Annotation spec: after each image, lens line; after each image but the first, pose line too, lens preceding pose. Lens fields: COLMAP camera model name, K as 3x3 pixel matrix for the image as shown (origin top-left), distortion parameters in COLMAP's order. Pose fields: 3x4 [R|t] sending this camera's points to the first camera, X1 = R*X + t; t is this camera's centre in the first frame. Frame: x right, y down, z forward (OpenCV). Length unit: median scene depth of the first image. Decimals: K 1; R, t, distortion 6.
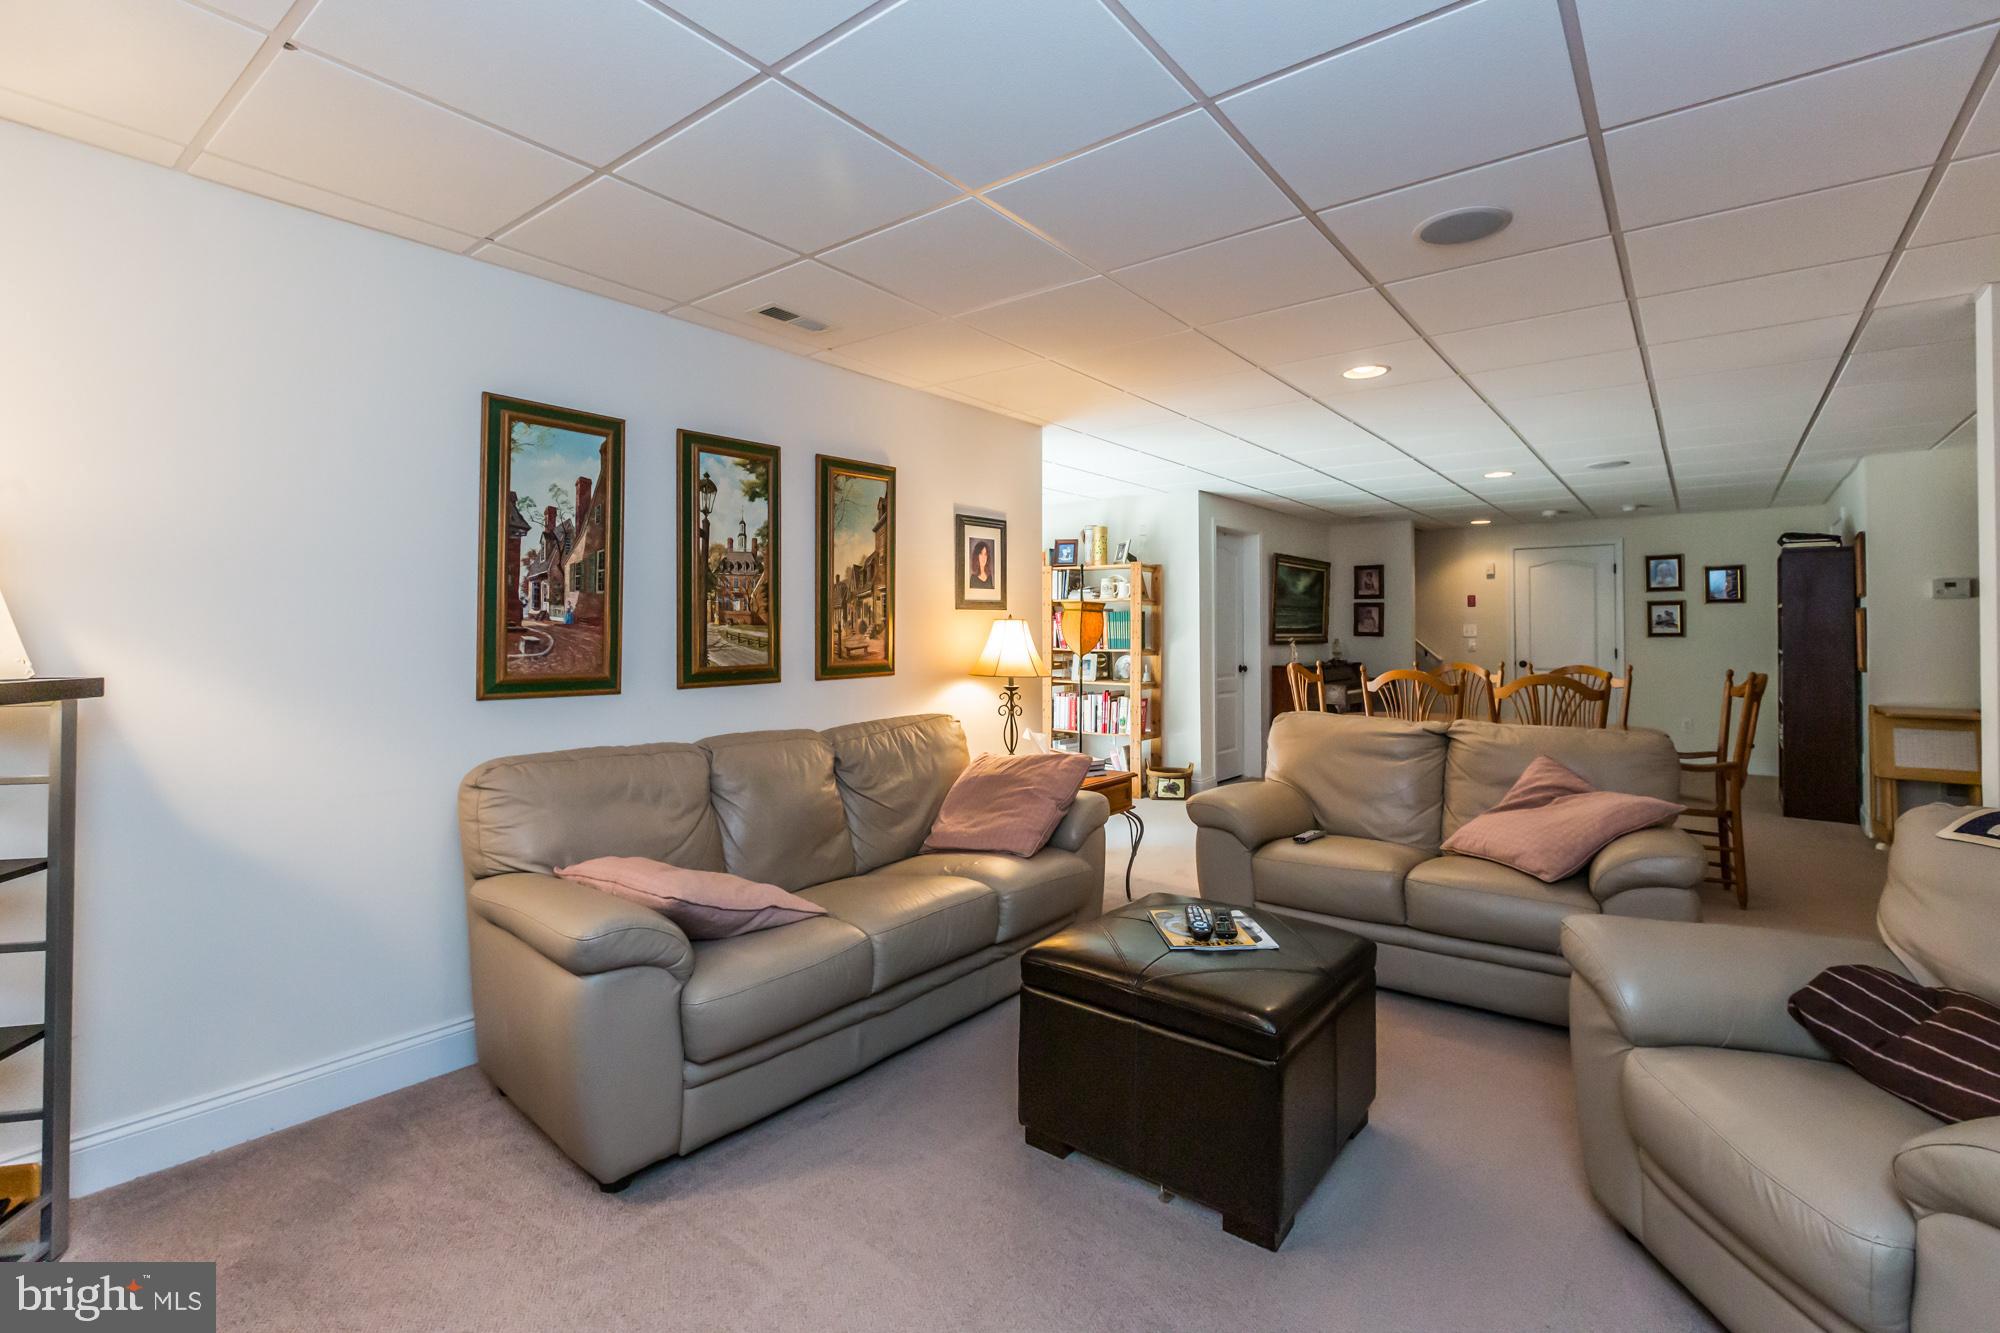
lens RADIAL K [[913.1, 0, 1024.1], [0, 913.1, 618.4], [0, 0, 1]] dist [0.002021, 0.000663]
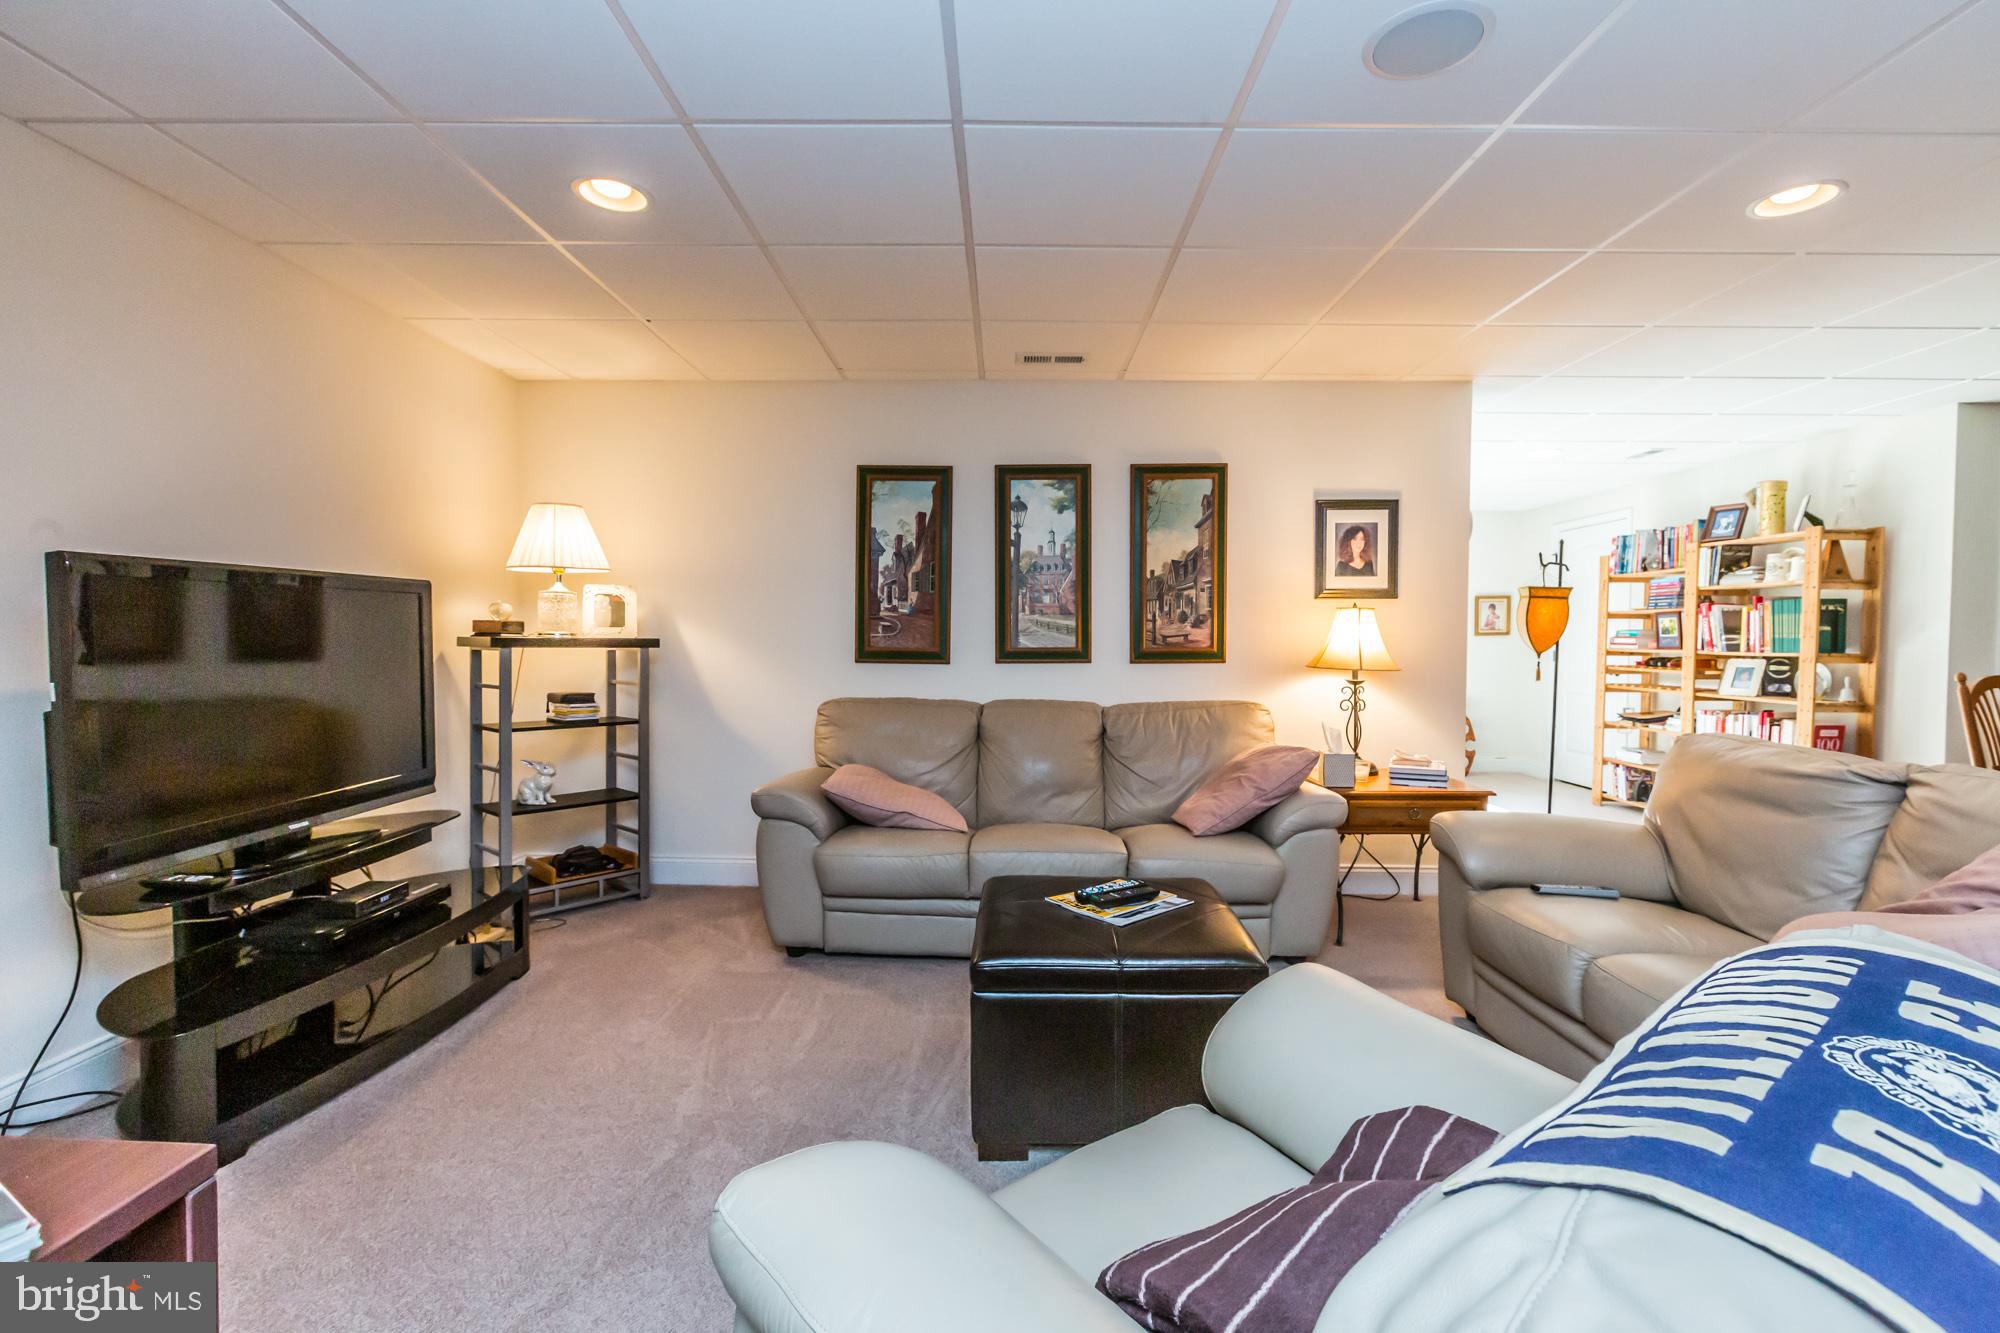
lens RADIAL K [[882.6, 0, 1003.1], [0, 882.6, 665.9], [0, 0, 1]] dist [-0.000461, 0.000207]
pose [[0.607530, 0.030716, -0.793703, 0.557743], [0.005023, 0.999083, 0.042509, 0.023236], [0.794281, -0.029812, 0.606818, 0.198209]]
